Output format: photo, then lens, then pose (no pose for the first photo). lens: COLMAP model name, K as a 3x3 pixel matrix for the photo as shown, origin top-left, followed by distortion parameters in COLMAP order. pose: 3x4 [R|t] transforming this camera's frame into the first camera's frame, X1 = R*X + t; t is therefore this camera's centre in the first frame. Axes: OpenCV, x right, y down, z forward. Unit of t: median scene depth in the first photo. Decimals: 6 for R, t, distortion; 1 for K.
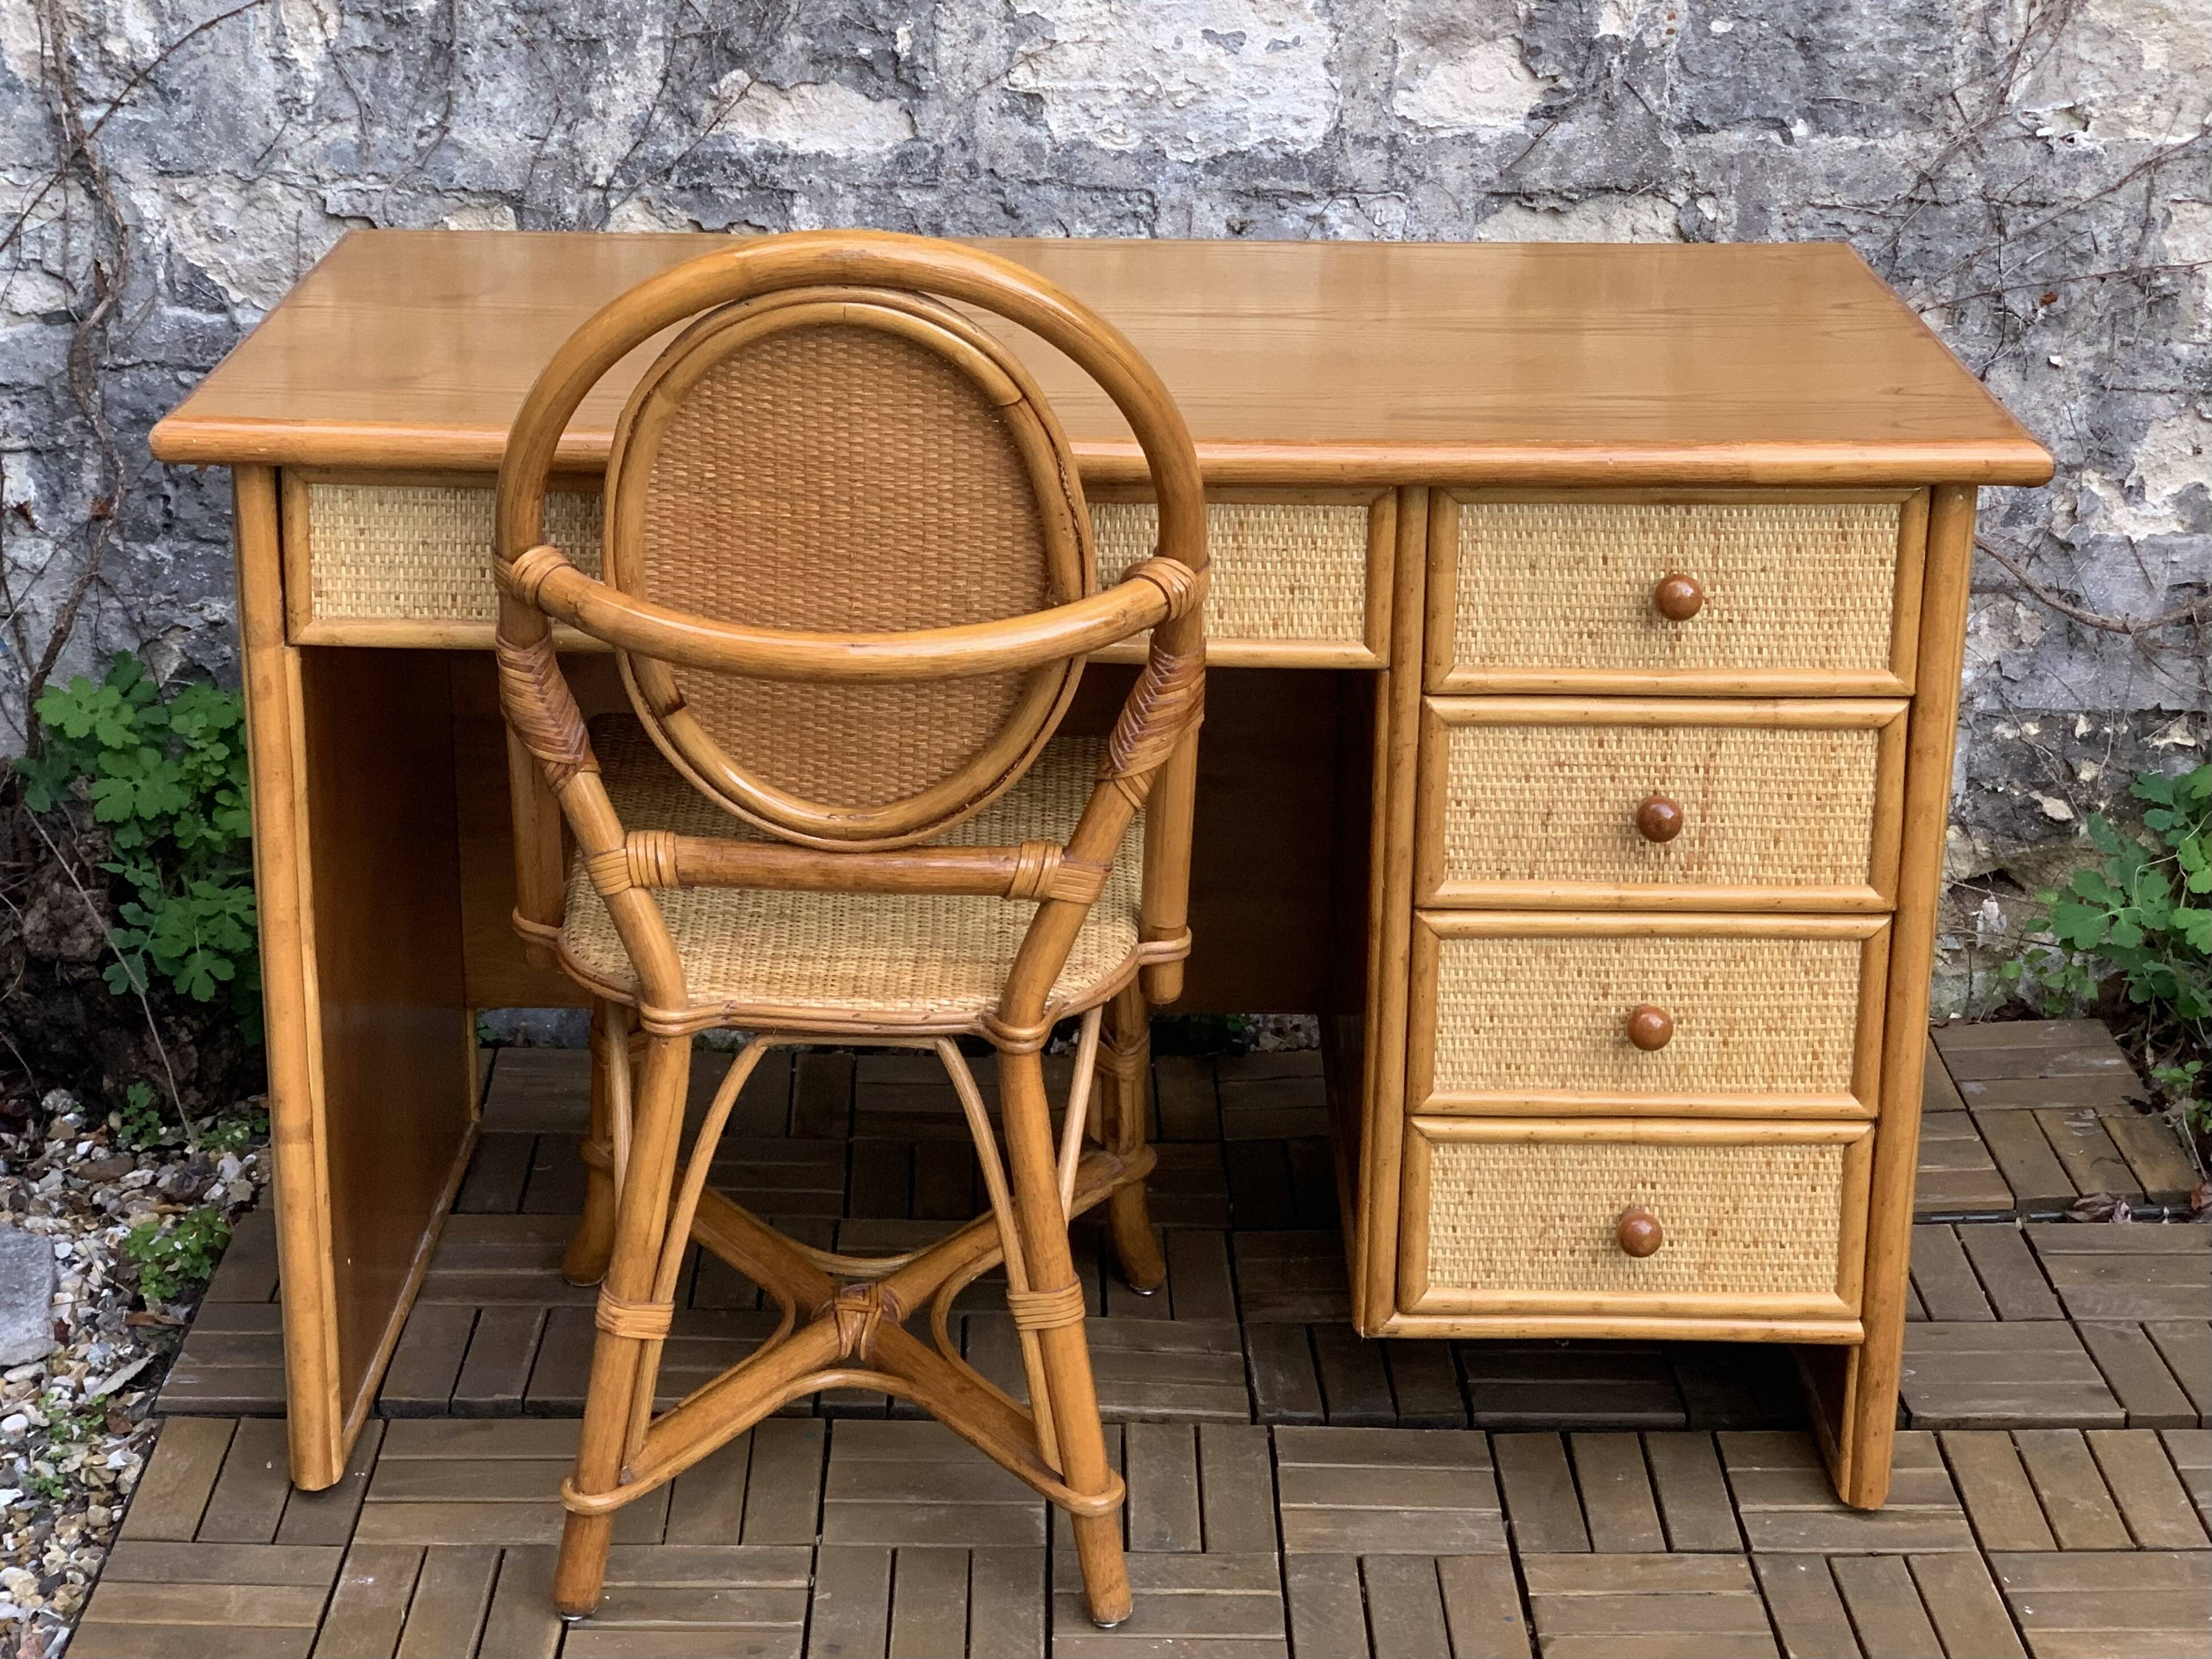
lens RADIAL K [[3856.8, 0, 1067.1], [0, 3856.8, 806.6], [0, 0, 1]] dist [0.158111, -0.442389]
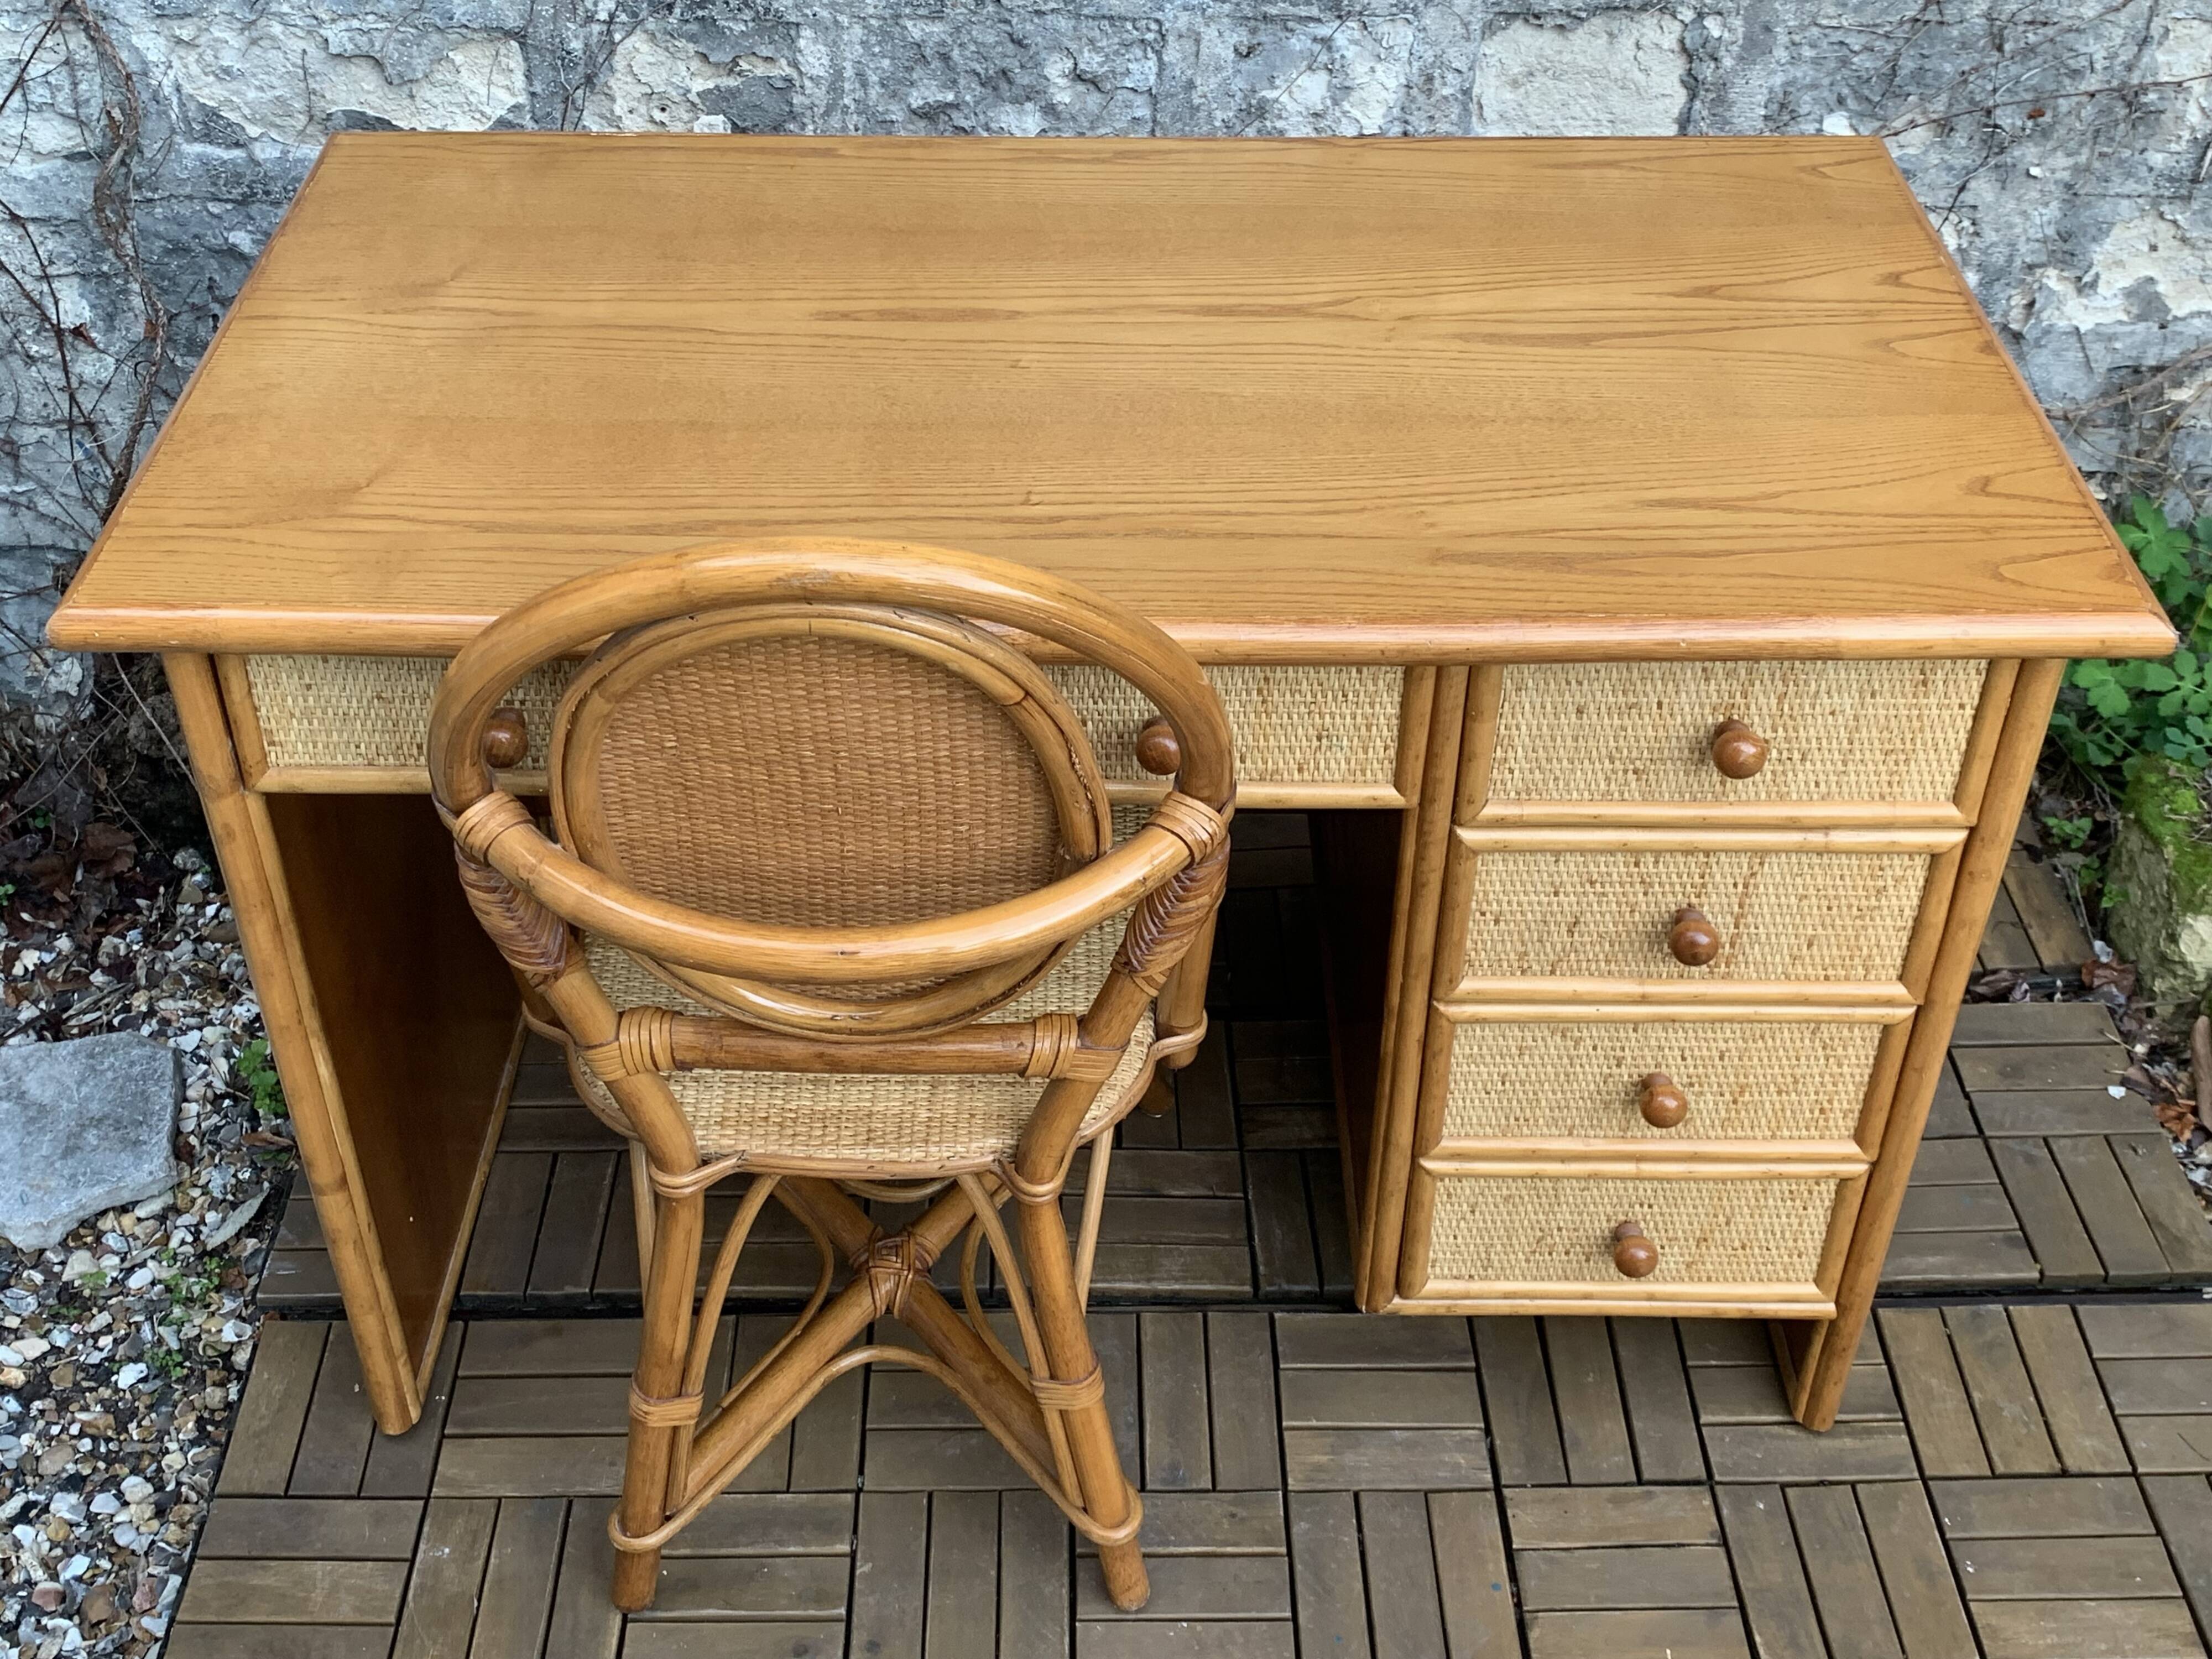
lens RADIAL K [[2461.8, 0, 1106.0], [0, 2461.8, 809.8], [0, 0, 1]] dist [0.112144, -0.281280]
pose [[0.999922, -0.009955, 0.007493, 0.001301], [0.006860, 0.941872, 0.335901, -0.183431], [-0.010402, -0.335823, 0.941868, 0.334145]]
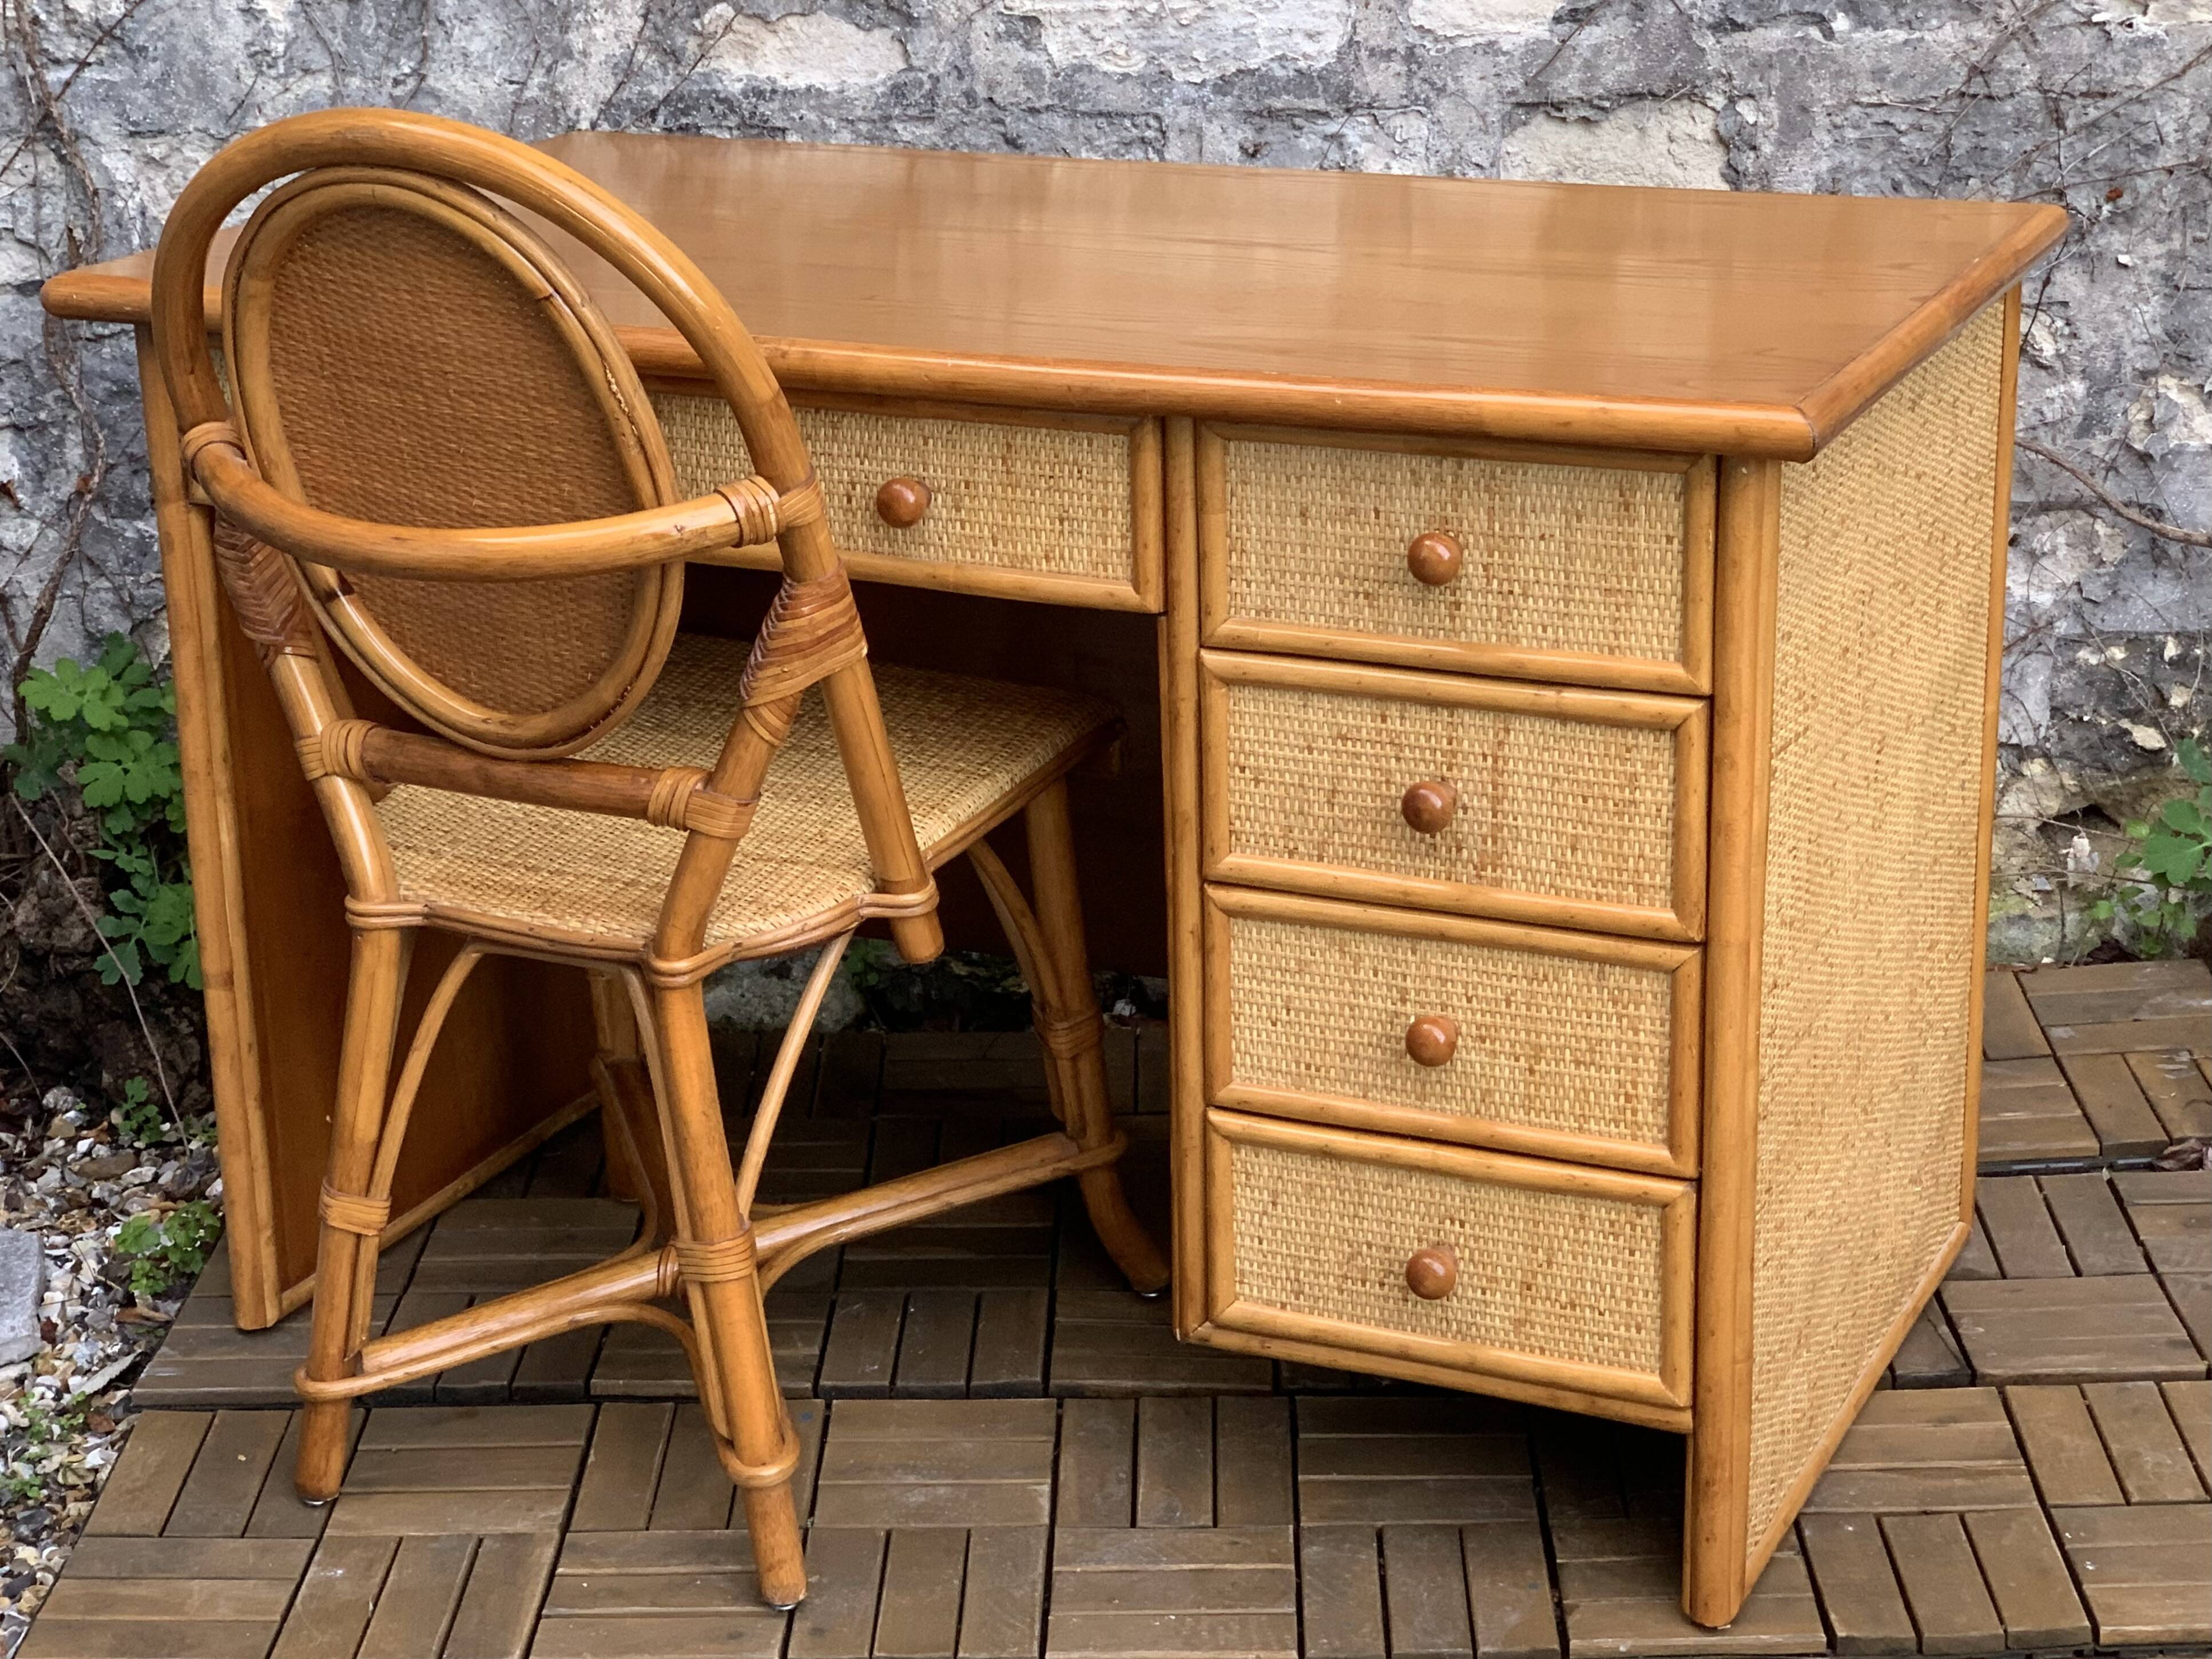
lens RADIAL K [[3958.5, 0, 1085.3], [0, 3958.5, 811.3], [0, 0, 1]] dist [0.216944, -0.985490]
pose [[0.998536, -0.029304, -0.045465, 0.043675], [0.029011, 0.999554, -0.007075, 0.019172], [0.045652, 0.005746, 0.998941, 0.019984]]
